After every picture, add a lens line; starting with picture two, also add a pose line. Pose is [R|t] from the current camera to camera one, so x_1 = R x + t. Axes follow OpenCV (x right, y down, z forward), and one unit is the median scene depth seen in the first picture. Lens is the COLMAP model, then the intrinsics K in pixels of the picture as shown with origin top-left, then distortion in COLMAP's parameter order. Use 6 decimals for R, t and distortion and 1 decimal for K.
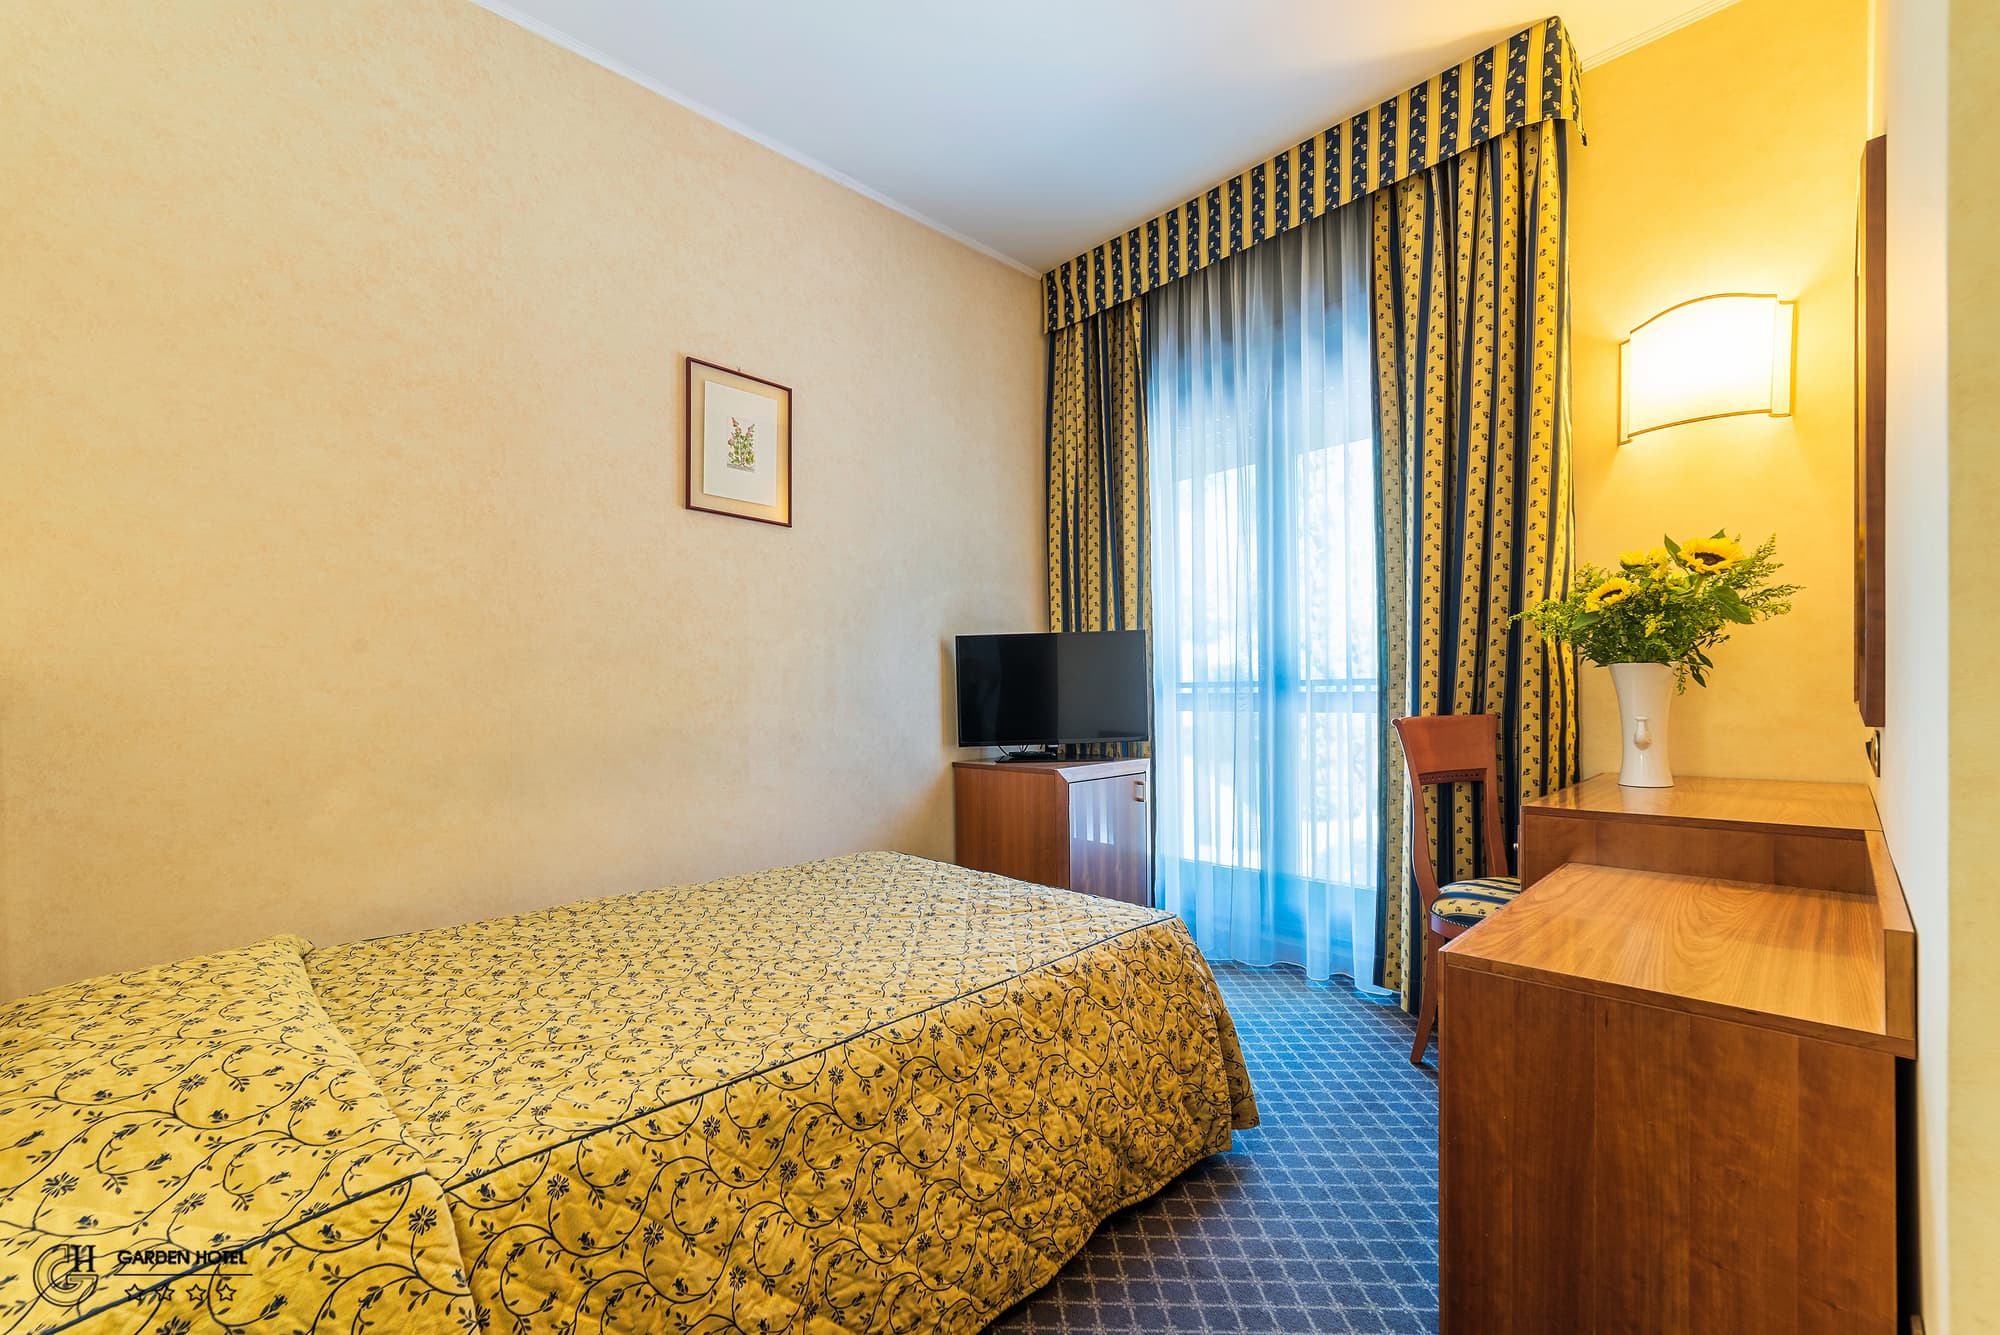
lens RADIAL K [[779.9, 0, 1001.0], [0, 779.9, 675.5], [0, 0, 1]] dist [-0.001831, 0.003145]
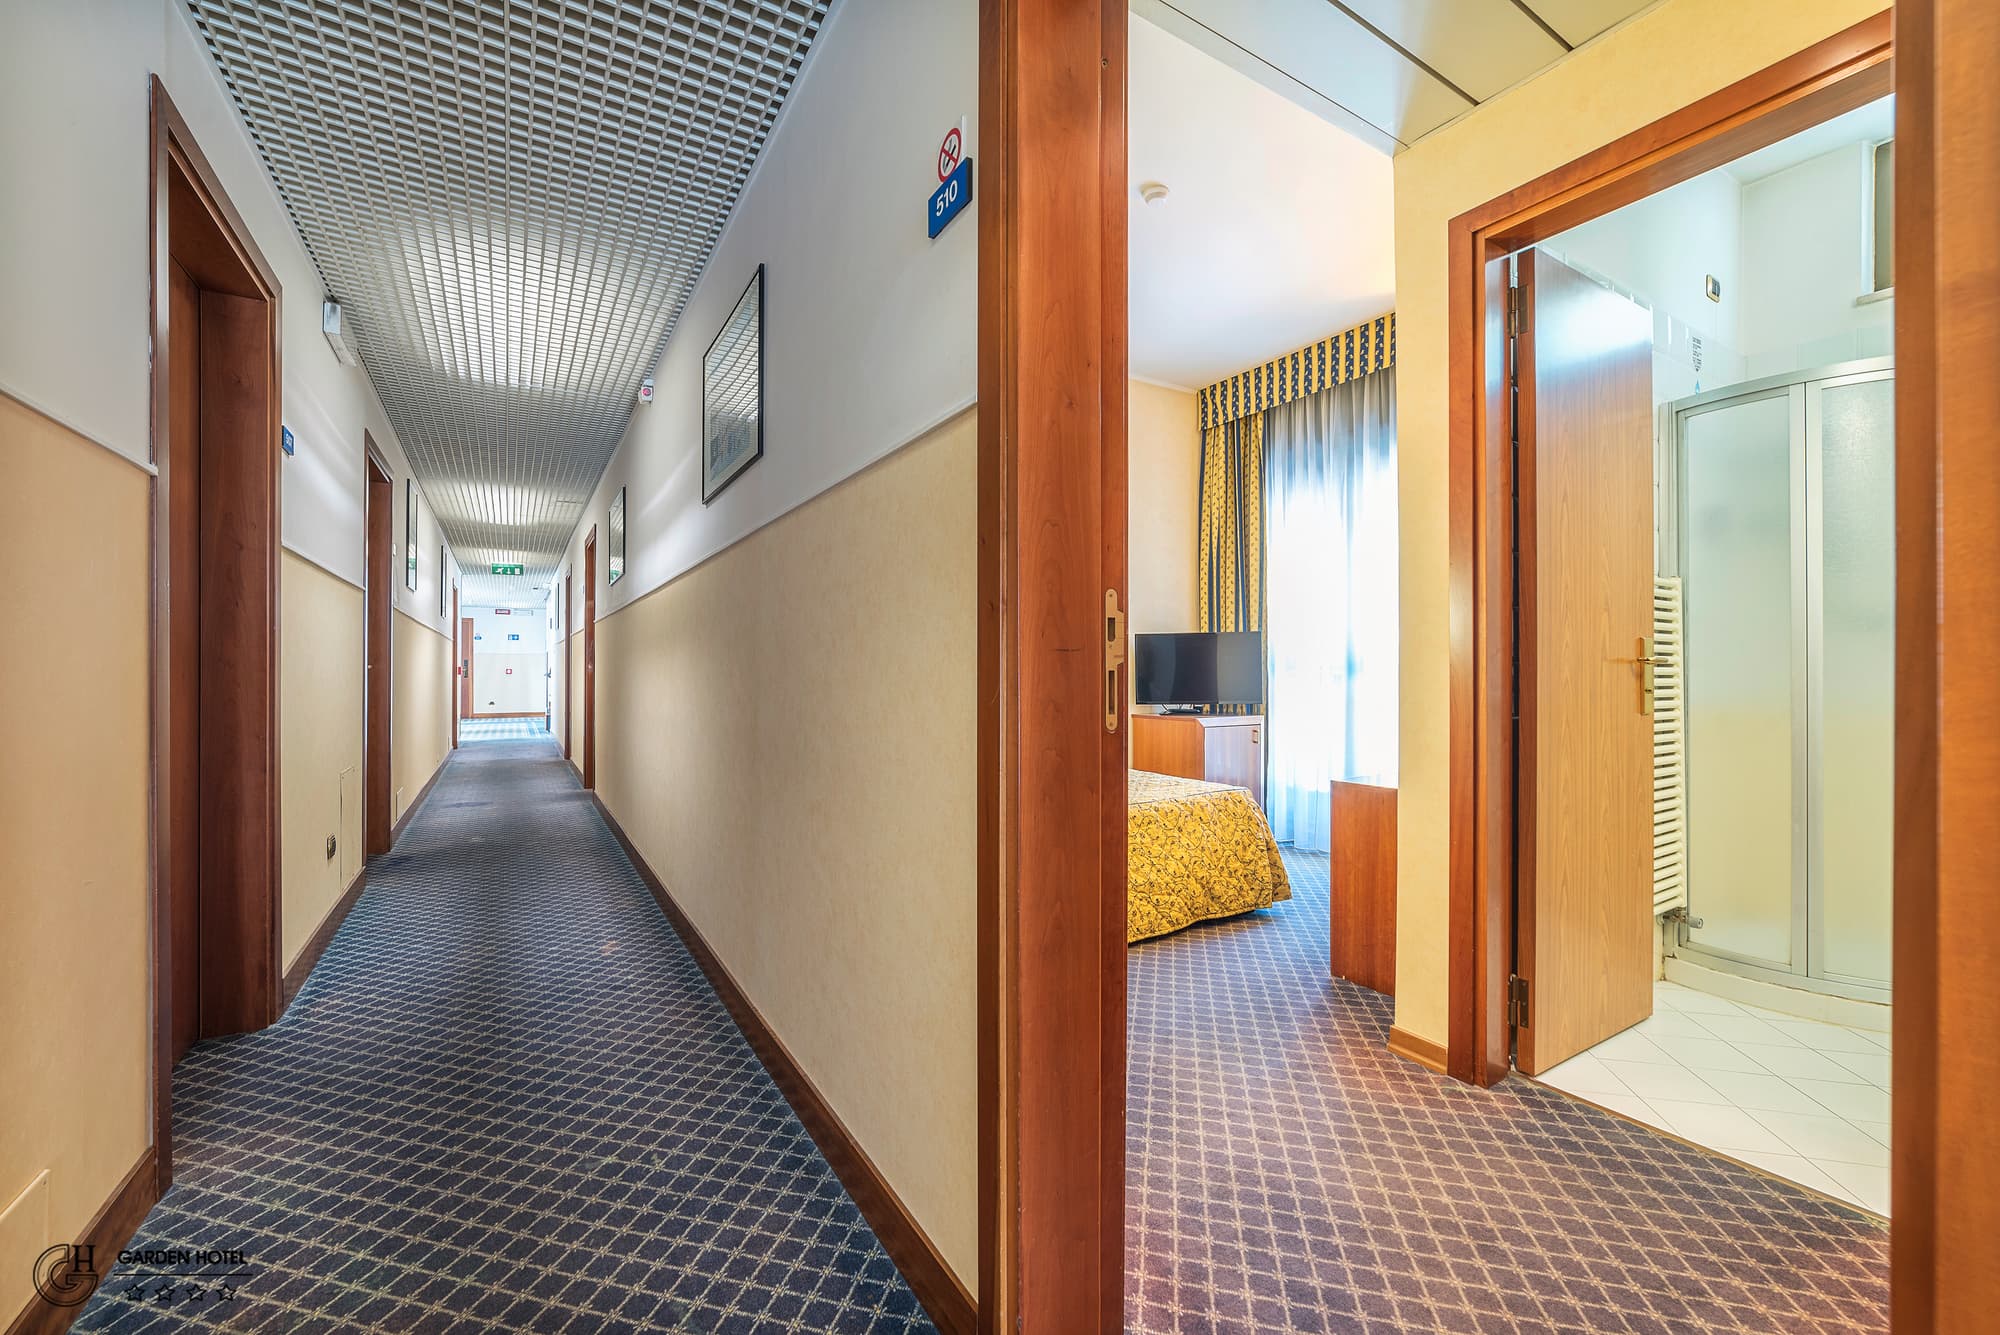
lens RADIAL K [[779.9, 0, 963.1], [0, 779.9, 646.4], [0, 0, 1]] dist [-0.001831, 0.003145]
pose [[0.958337, 0.011386, -0.285412, 0.059849], [-0.012887, 0.999911, -0.003382, -0.015361], [0.285348, 0.006919, 0.958399, -0.621377]]
